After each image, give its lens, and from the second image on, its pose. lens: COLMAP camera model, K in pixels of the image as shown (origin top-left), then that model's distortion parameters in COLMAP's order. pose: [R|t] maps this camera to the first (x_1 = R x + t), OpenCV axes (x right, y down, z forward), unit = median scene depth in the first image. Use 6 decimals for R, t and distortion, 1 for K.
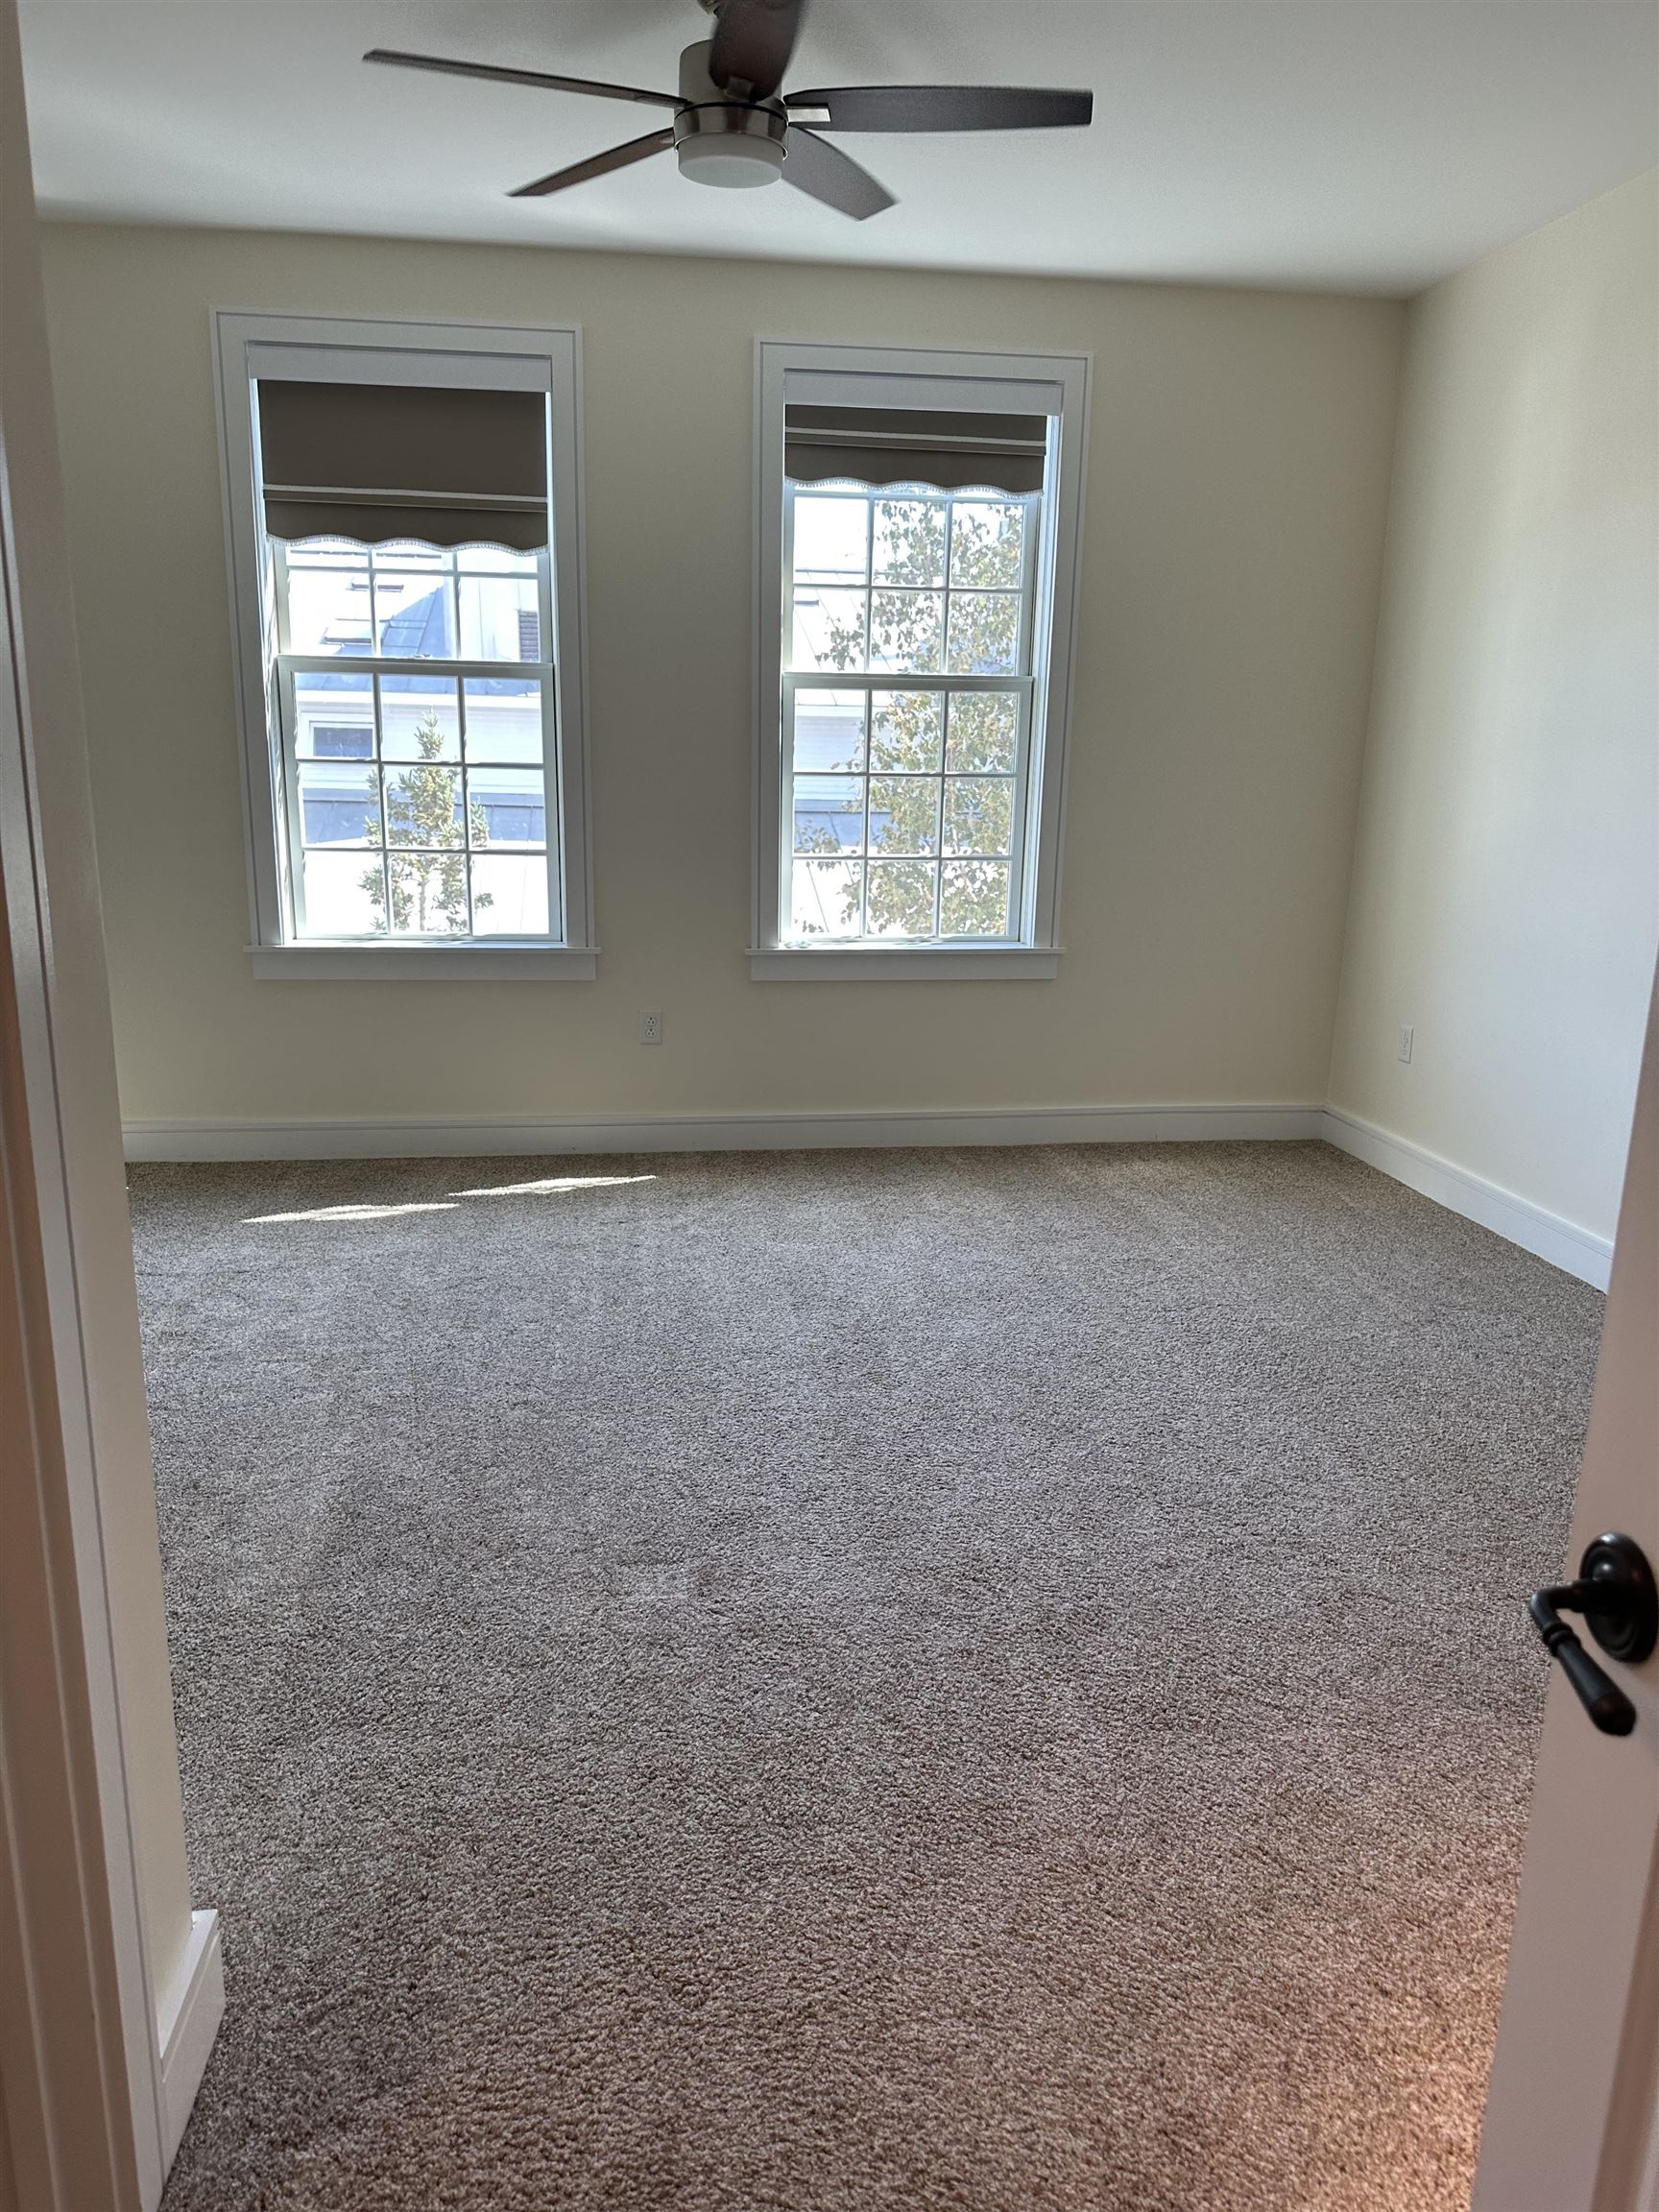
lens RADIAL K [[1523.2, 0, 825.3], [0, 1523.2, 1141.8], [0, 0, 1]] dist [0.049155, -0.097160]
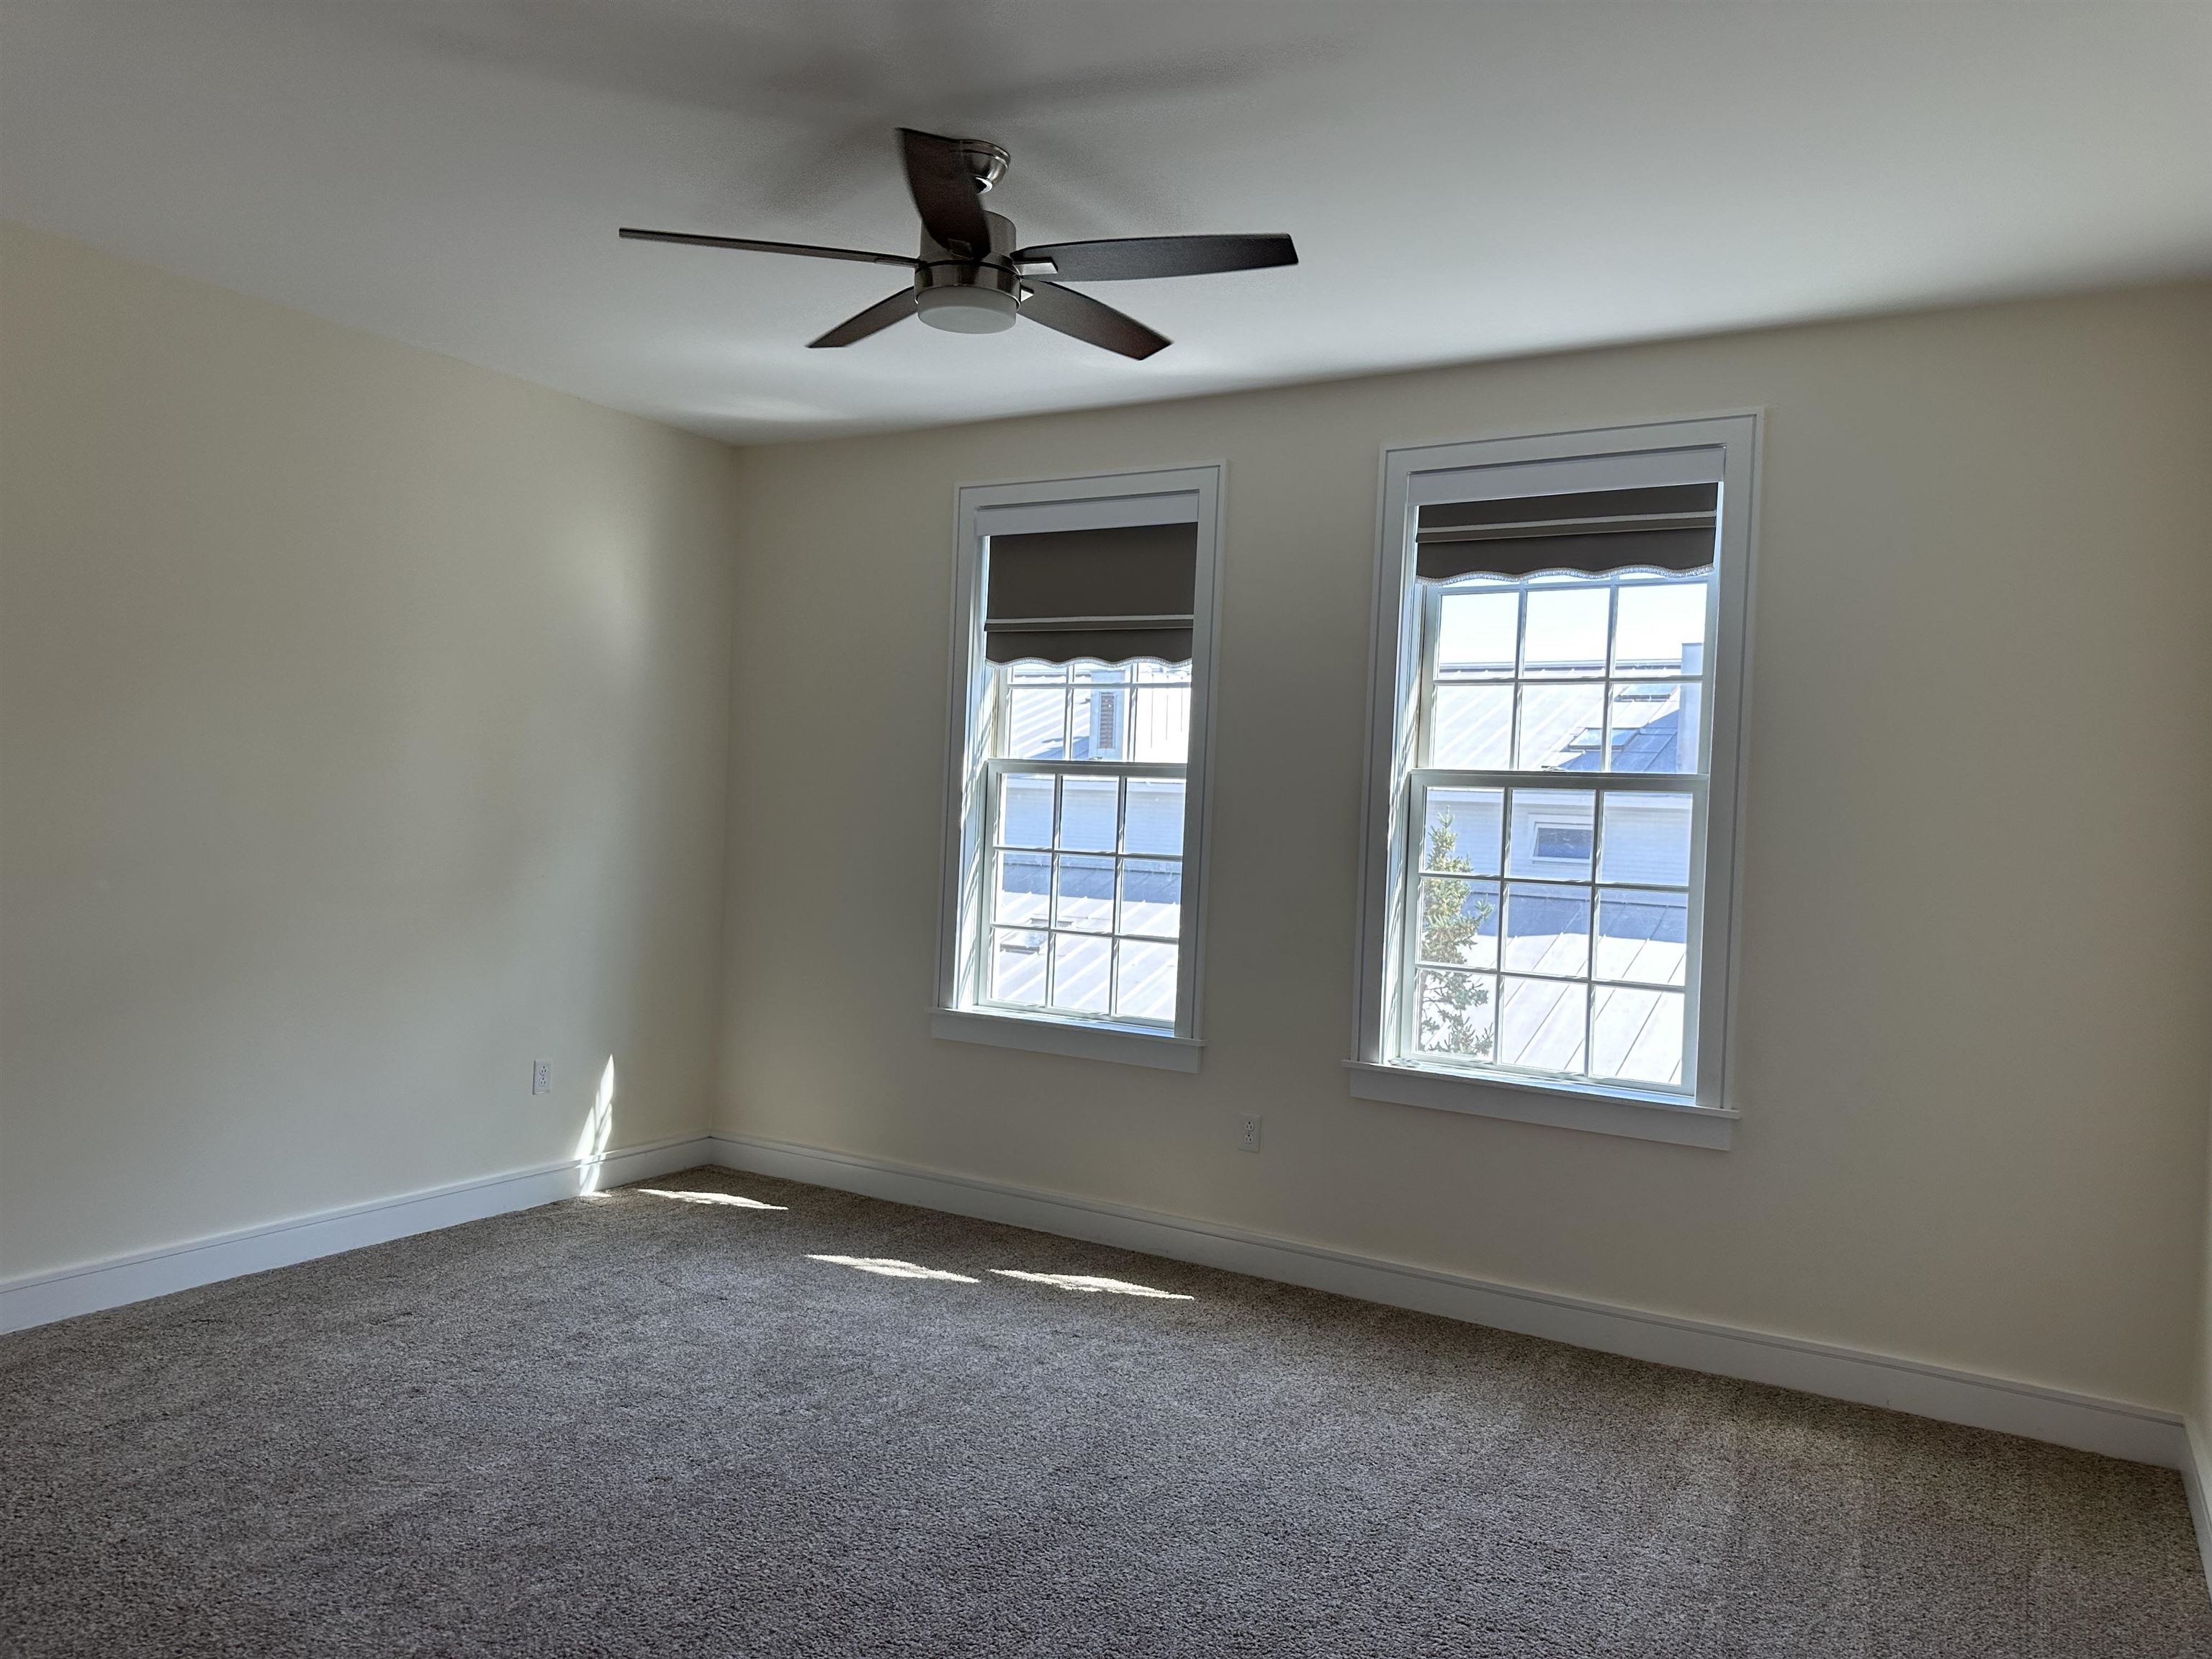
lens RADIAL K [[1511.7, 0, 1106.0], [0, 1511.7, 829.5], [0, 0, 1]] dist [0.072924, -0.092235]
pose [[0.787380, 0.021442, -0.616095, 0.413449], [-0.181365, 0.963222, -0.198265, -0.058928], [0.589186, 0.267848, 0.762311, 0.206922]]
